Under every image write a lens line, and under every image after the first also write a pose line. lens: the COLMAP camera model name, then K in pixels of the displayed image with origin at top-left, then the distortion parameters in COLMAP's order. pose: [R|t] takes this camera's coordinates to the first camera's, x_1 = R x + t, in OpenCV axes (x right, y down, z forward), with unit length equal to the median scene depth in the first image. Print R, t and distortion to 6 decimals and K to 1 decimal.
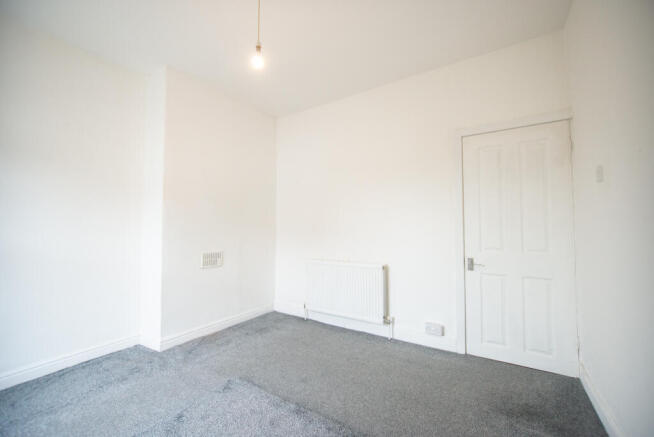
lens RADIAL K [[269.3, 0, 327.0], [0, 269.3, 218.5], [0, 0, 1]] dist [-0.000851, -0.000071]
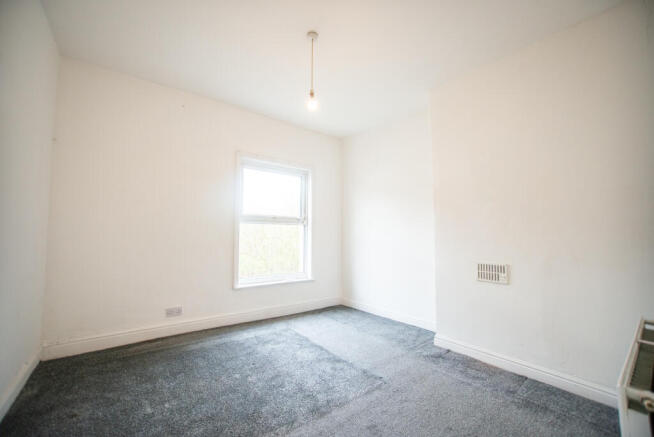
lens RADIAL K [[269.3, 0, 327.0], [0, 269.3, 218.5], [0, 0, 1]] dist [-0.000851, -0.000071]
pose [[-0.325610, -0.061148, -0.943525, 0.513828], [0.027420, 0.996876, -0.074068, 0.037179], [0.945107, -0.049988, -0.322916, 0.813951]]
